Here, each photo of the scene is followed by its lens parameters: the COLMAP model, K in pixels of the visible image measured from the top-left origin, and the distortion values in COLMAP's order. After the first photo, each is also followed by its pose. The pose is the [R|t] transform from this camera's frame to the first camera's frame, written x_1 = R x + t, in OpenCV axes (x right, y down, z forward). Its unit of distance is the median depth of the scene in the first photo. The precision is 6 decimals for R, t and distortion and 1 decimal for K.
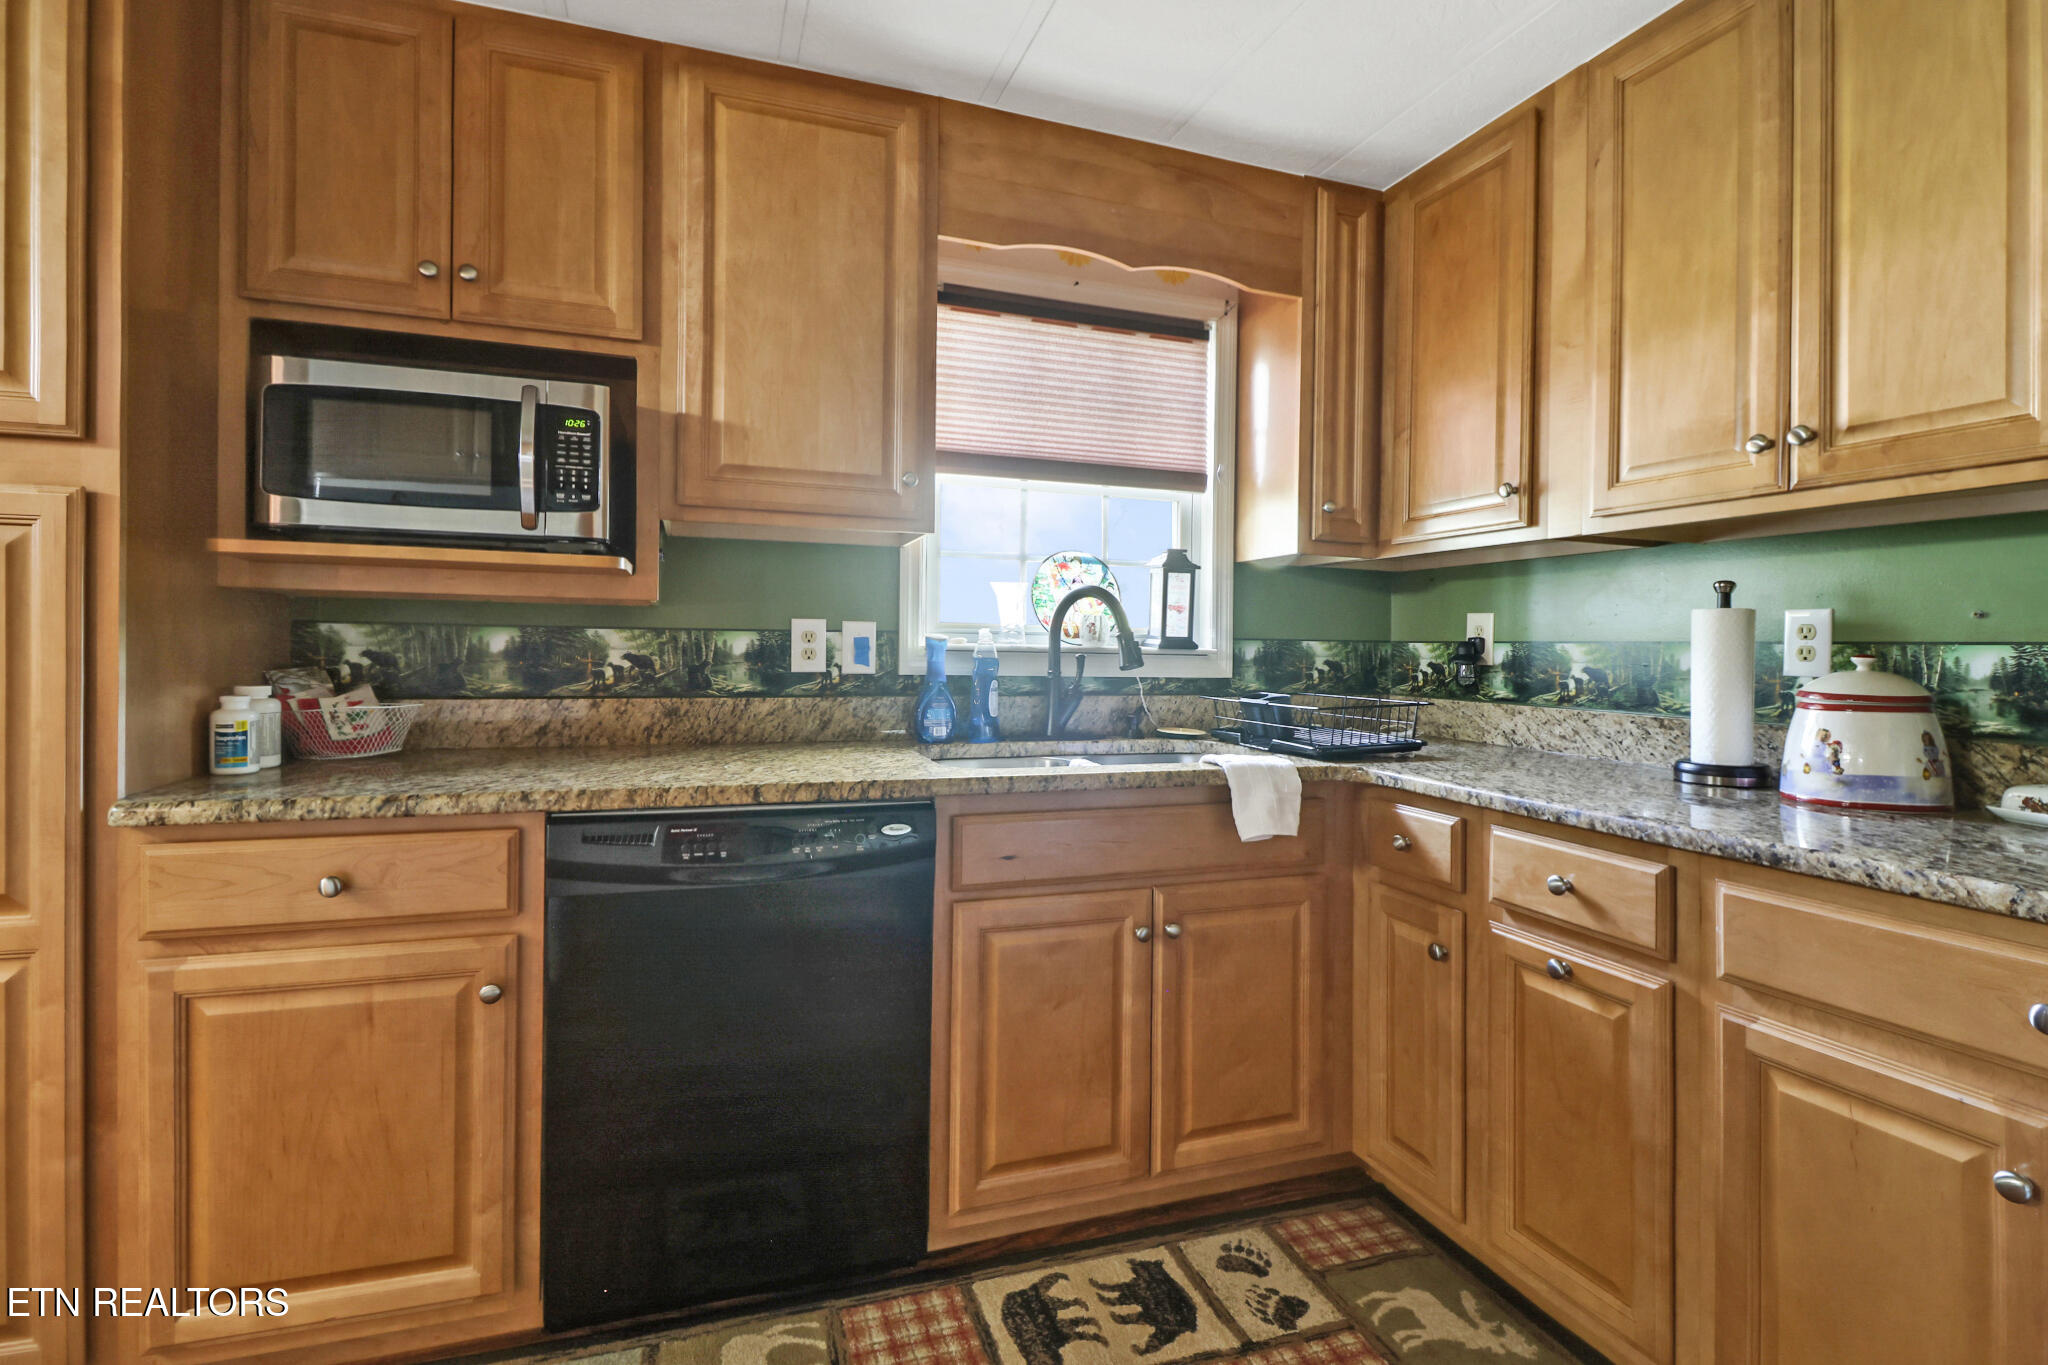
lens RADIAL K [[949.9, 0, 1025.5], [0, 949.9, 646.6], [0, 0, 1]] dist [-0.017769, -0.005309]
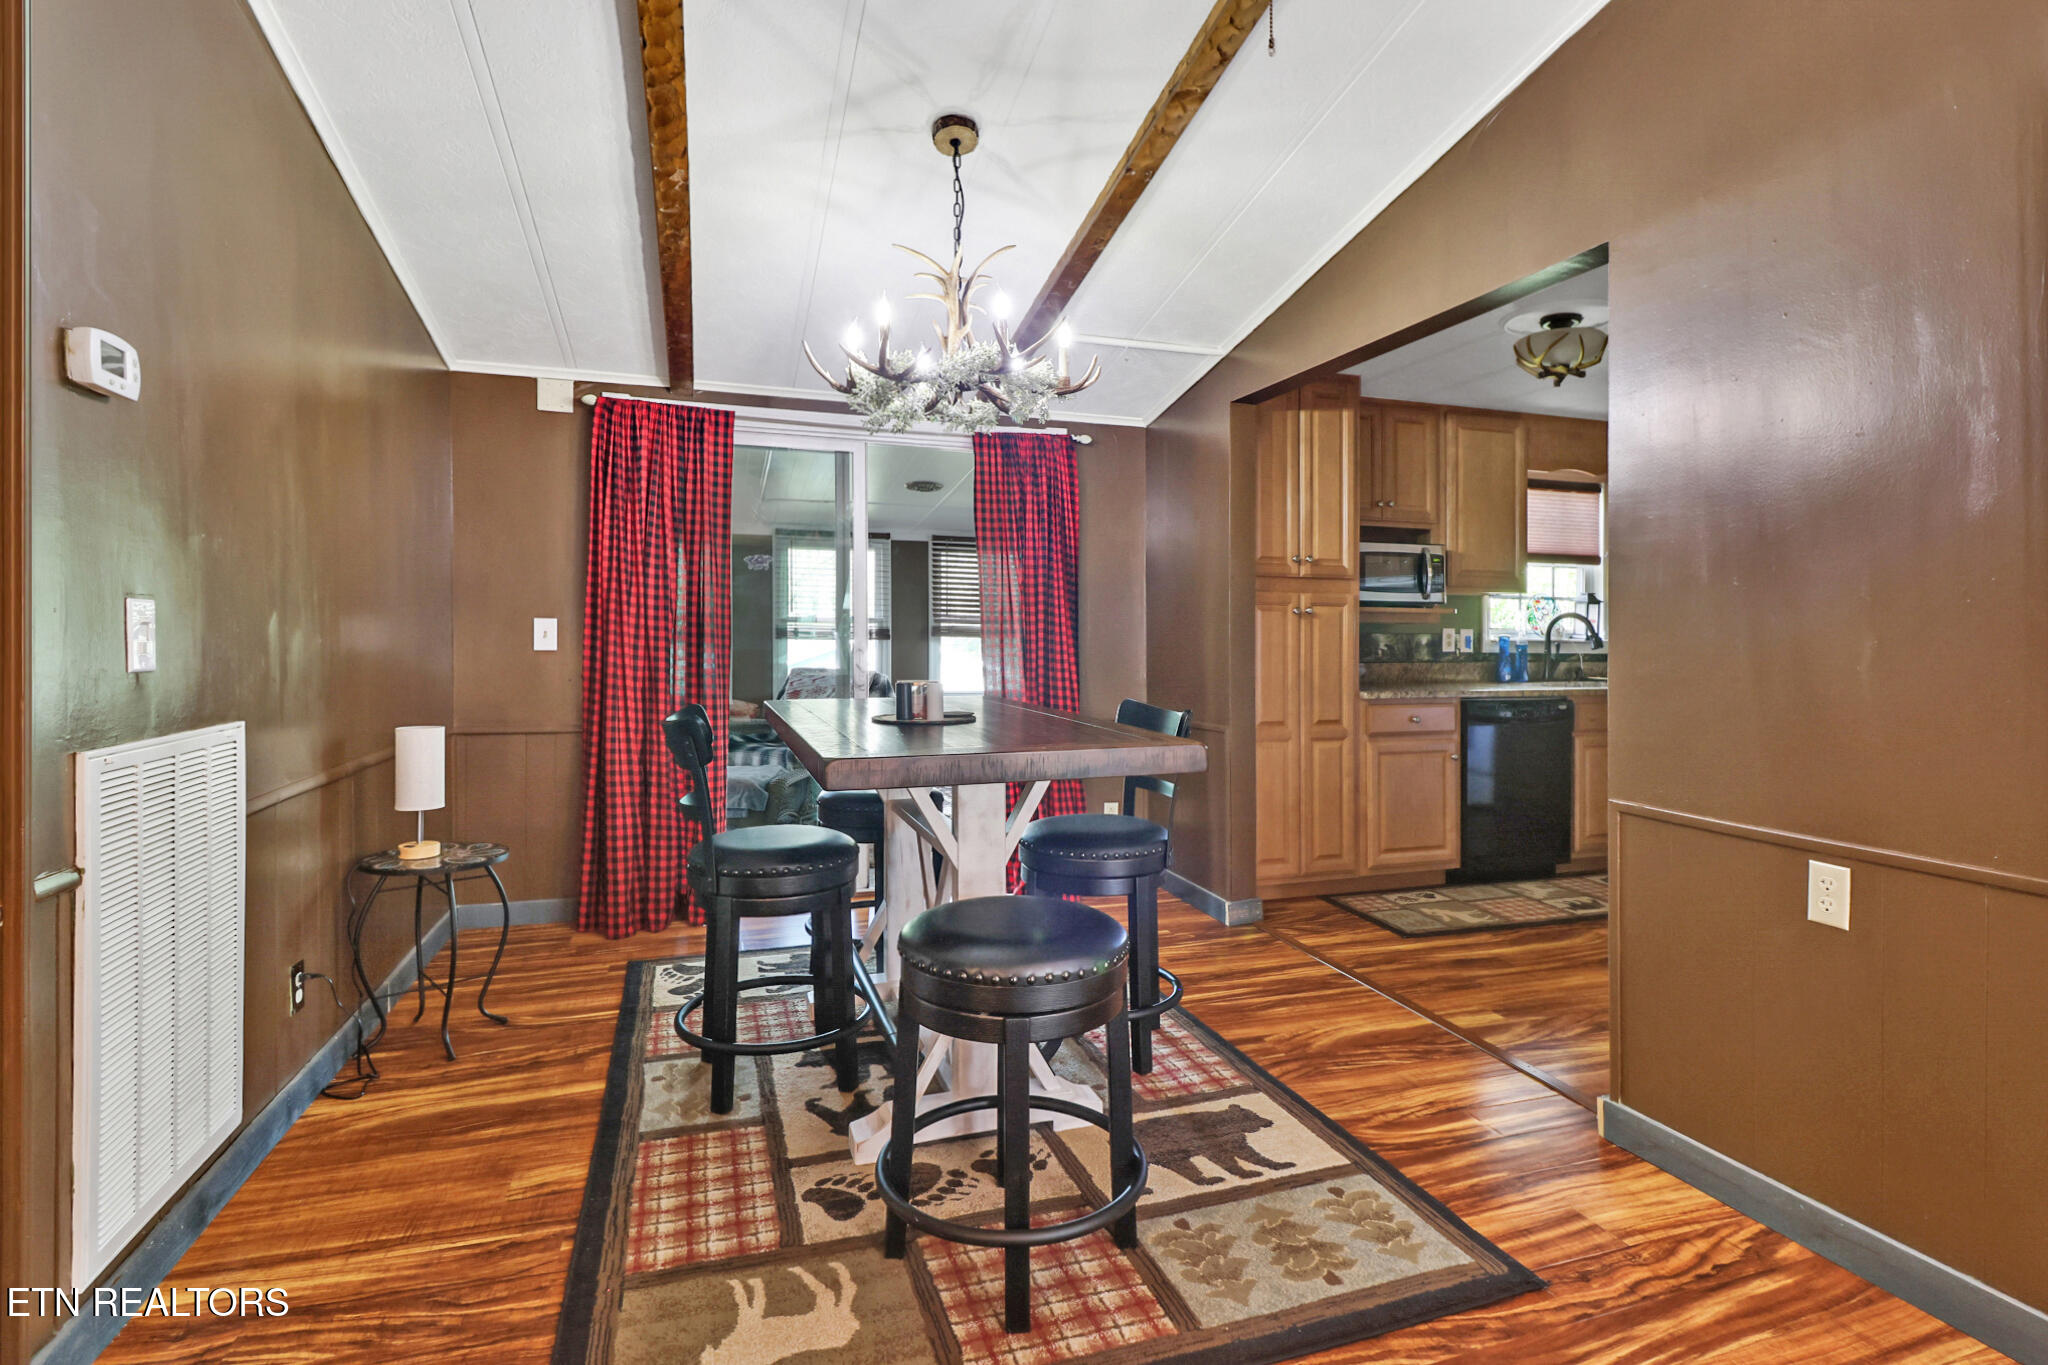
lens RADIAL K [[1008.7, 0, 1057.8], [0, 1008.7, 632.5], [0, 0, 1]] dist [0.000765, 0.000839]
pose [[0.999976, -0.006301, -0.002795, -1.361667], [0.006296, 0.999979, -0.001780, -0.024895], [0.002807, 0.001762, 0.999995, -1.669897]]
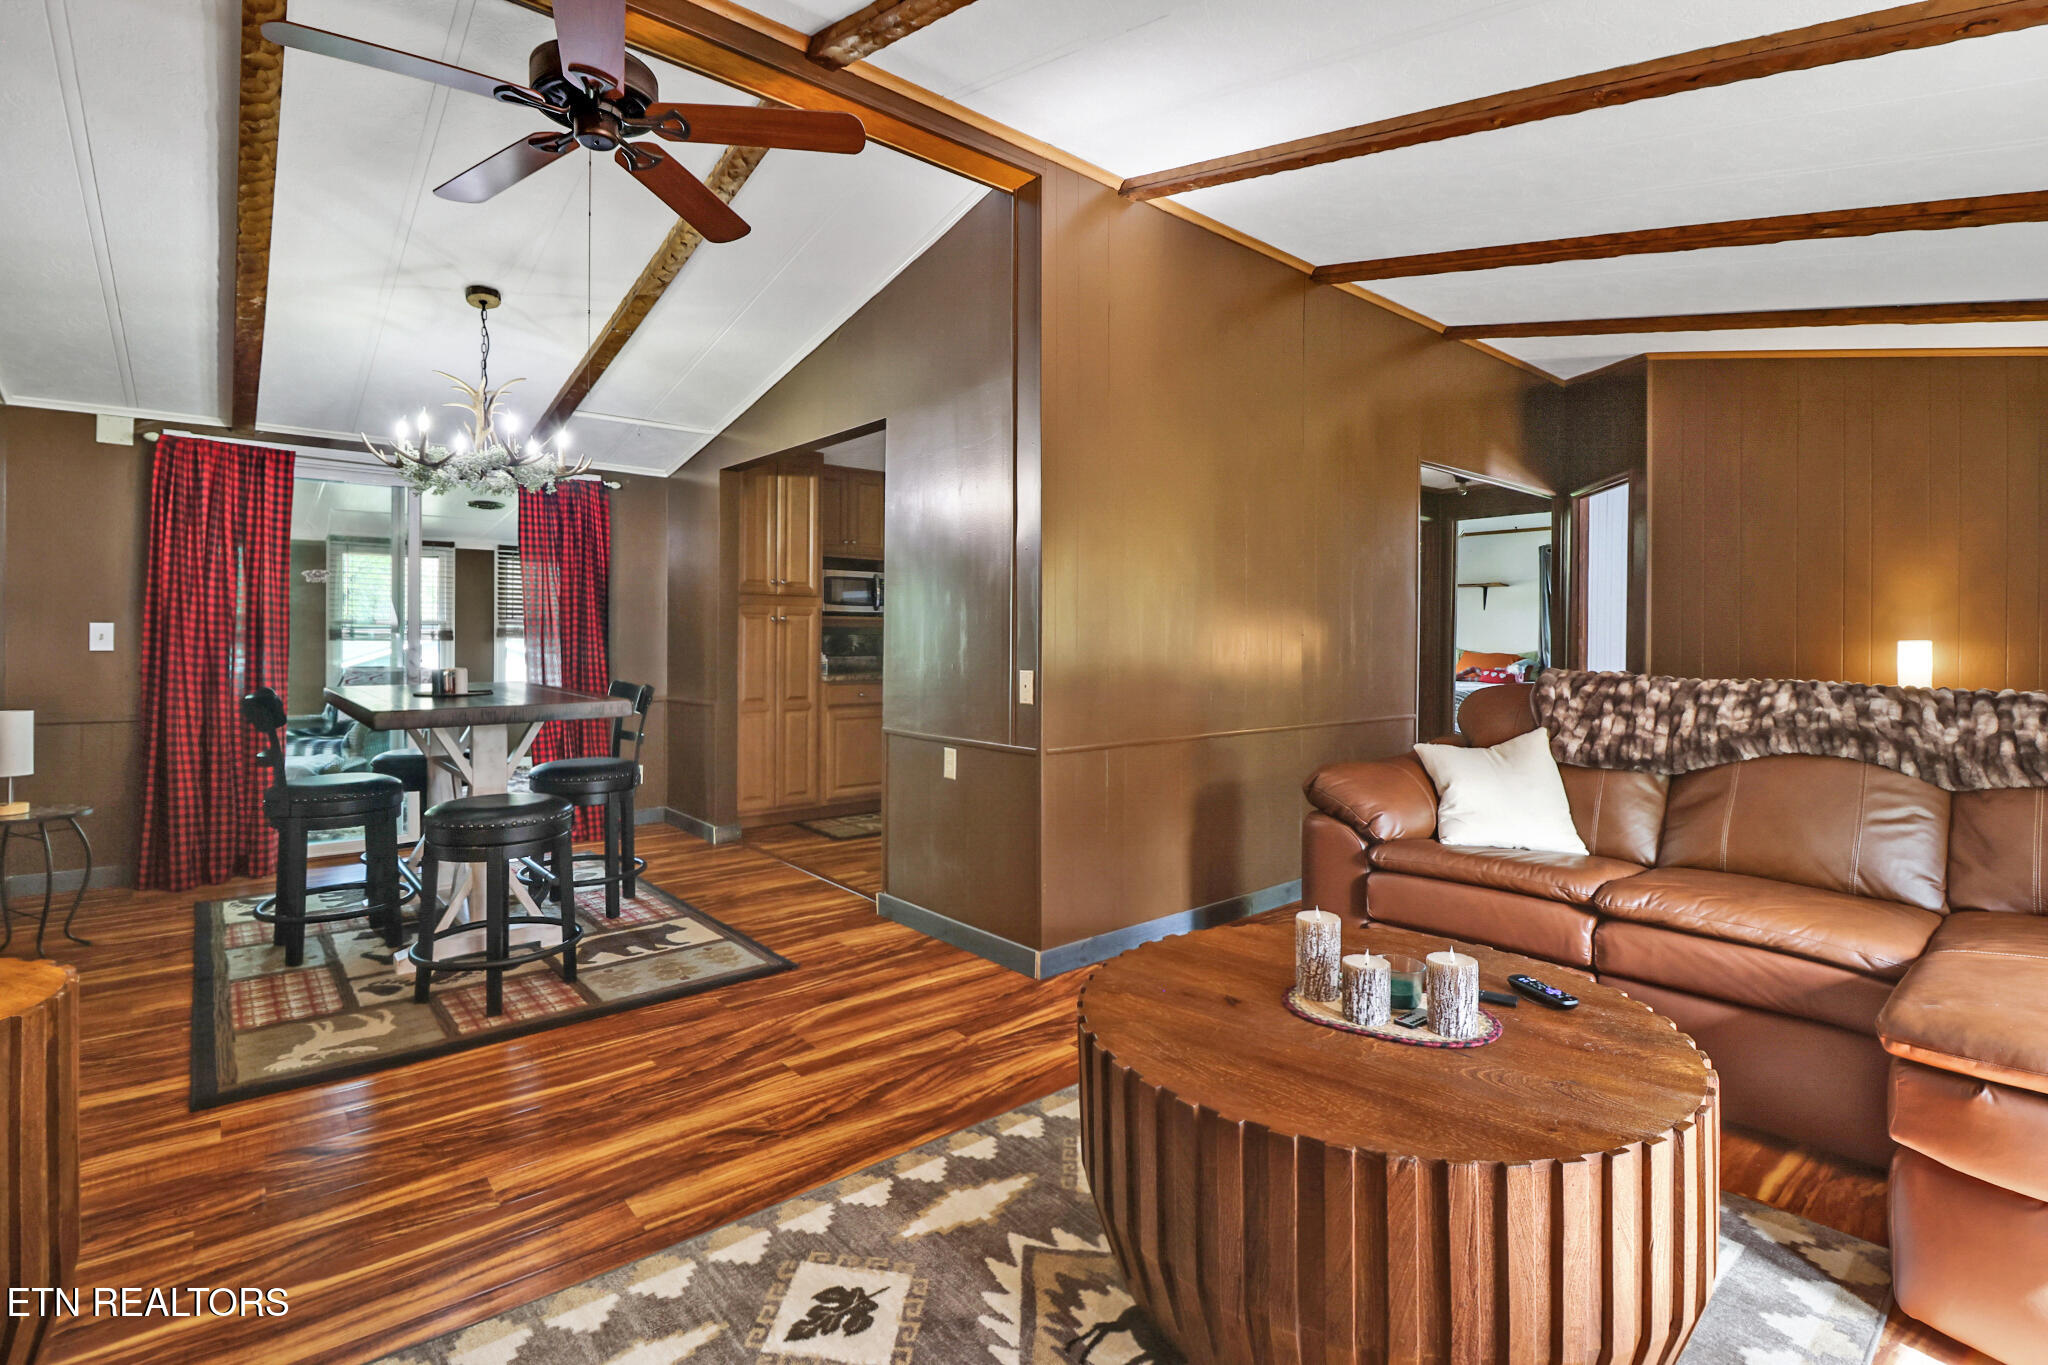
lens RADIAL K [[949.9, 0, 1028.0], [0, 949.9, 621.2], [0, 0, 1]] dist [-0.017769, -0.005309]
pose [[0.933286, -0.003112, 0.359121, -1.153044], [0.007348, 0.999919, -0.010432, -0.029601], [-0.359059, 0.012375, 0.933233, -2.475921]]
